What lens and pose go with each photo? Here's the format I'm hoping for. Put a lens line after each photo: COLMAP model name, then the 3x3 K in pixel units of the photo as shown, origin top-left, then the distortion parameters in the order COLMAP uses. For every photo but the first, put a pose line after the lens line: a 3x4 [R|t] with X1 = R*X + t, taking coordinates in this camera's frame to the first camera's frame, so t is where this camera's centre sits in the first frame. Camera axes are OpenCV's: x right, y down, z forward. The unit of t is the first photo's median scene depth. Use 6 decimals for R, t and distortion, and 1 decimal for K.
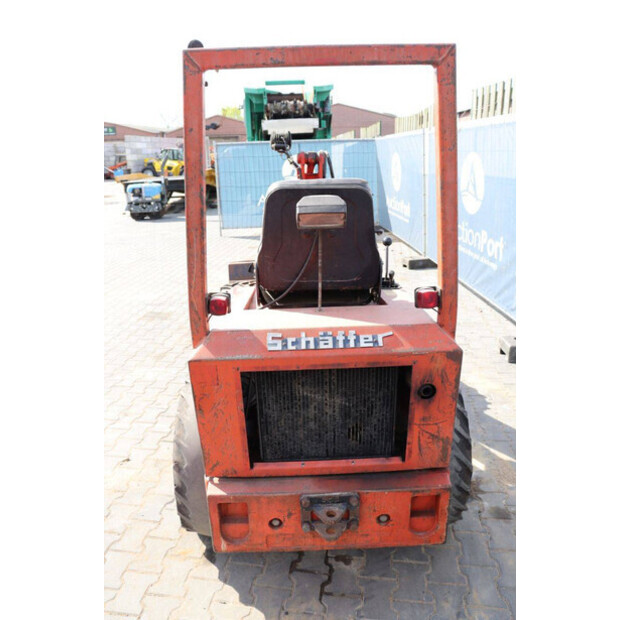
lens RADIAL K [[508.0, 0, 310.0], [0, 508.0, 310.0], [0, 0, 1]] dist [-0.181016, 0.166926]
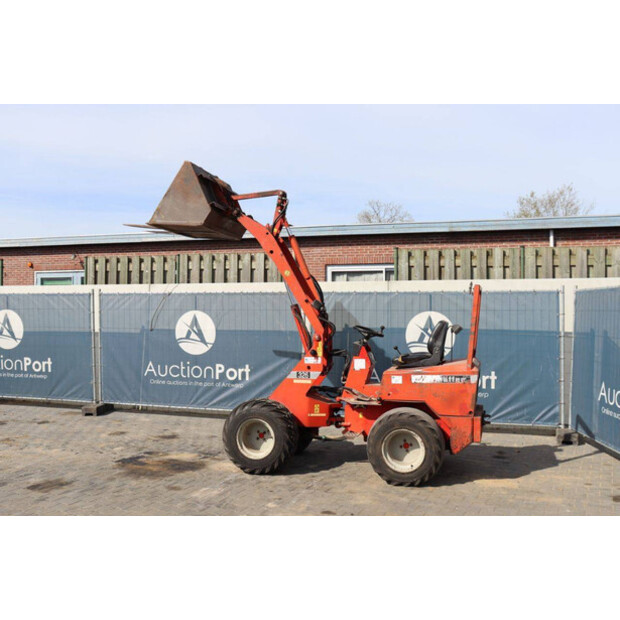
lens RADIAL K [[599.2, 0, 310.0], [0, 599.2, 310.0], [0, 0, 1]] dist [-0.142069, 0.213981]
pose [[0.325736, 0.018876, 0.945272, -3.888371], [0.273833, 0.955065, -0.113433, -0.137332], [-0.904937, 0.295796, 0.305930, 0.621666]]
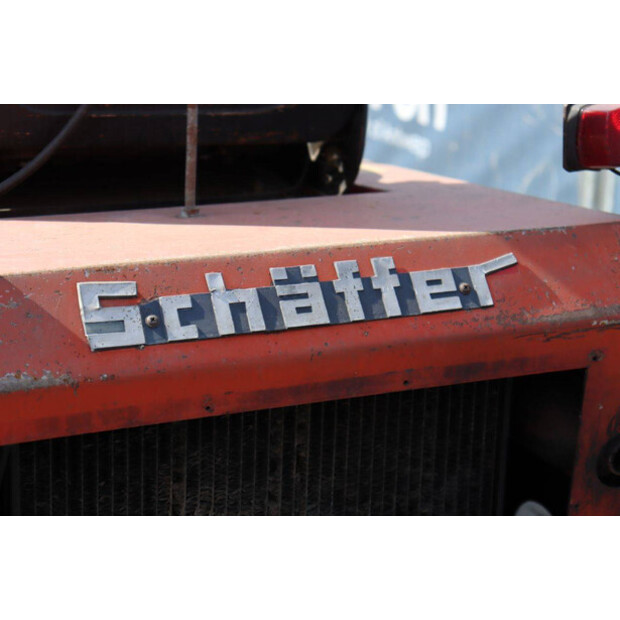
lens RADIAL K [[1397.9, 0, 310.0], [0, 1397.9, 310.0], [0, 0, 1]] dist [0.401767, -0.018557]
pose [[0.932625, -0.063293, 0.355253, -0.207984], [0.065779, 0.997821, 0.005089, 0.057478], [-0.354802, 0.018622, 0.934756, 0.276268]]
